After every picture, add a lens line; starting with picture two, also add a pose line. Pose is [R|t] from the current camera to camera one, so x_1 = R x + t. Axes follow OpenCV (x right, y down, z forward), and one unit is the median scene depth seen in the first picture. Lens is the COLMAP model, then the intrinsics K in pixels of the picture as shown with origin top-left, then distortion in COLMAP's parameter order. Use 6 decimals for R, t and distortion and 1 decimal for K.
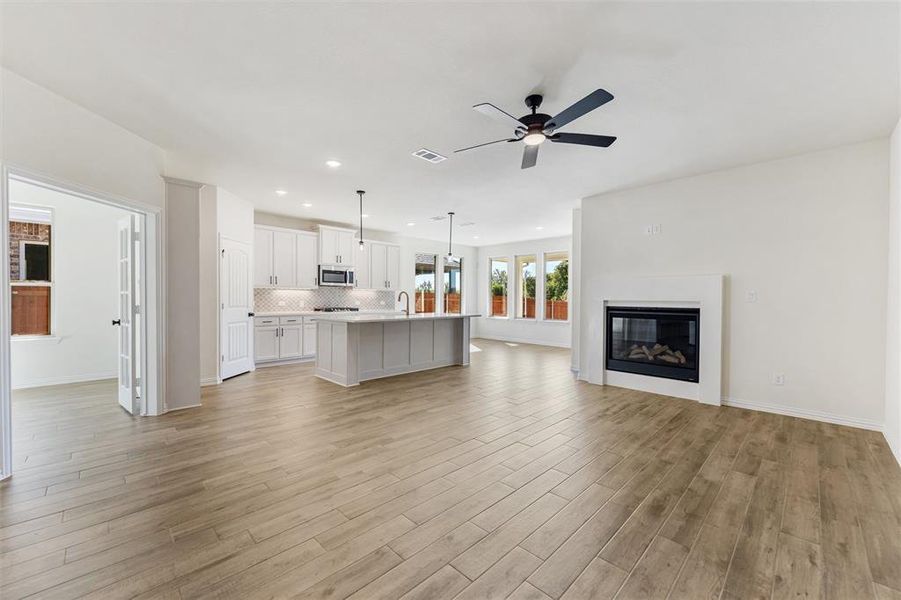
lens RADIAL K [[360.1, 0, 444.6], [0, 360.1, 300.0], [0, 0, 1]] dist [-0.000218, -0.000259]
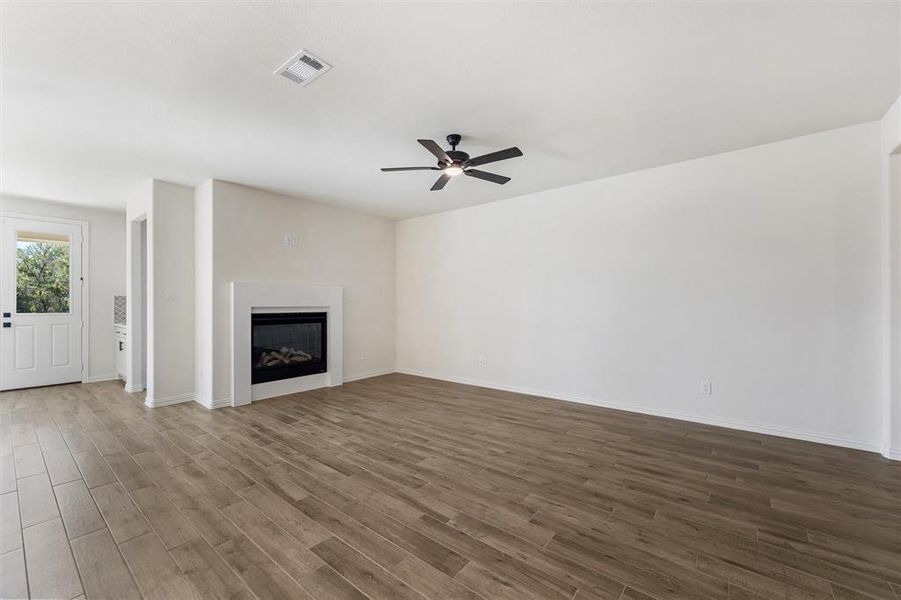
lens RADIAL K [[360.1, 0, 447.5], [0, 360.1, 302.8], [0, 0, 1]] dist [-0.000218, -0.000259]
pose [[-0.118080, -0.003882, 0.992996, -0.701834], [0.004648, 0.999979, 0.004462, -0.015353], [-0.992993, 0.005142, -0.118060, 0.882615]]
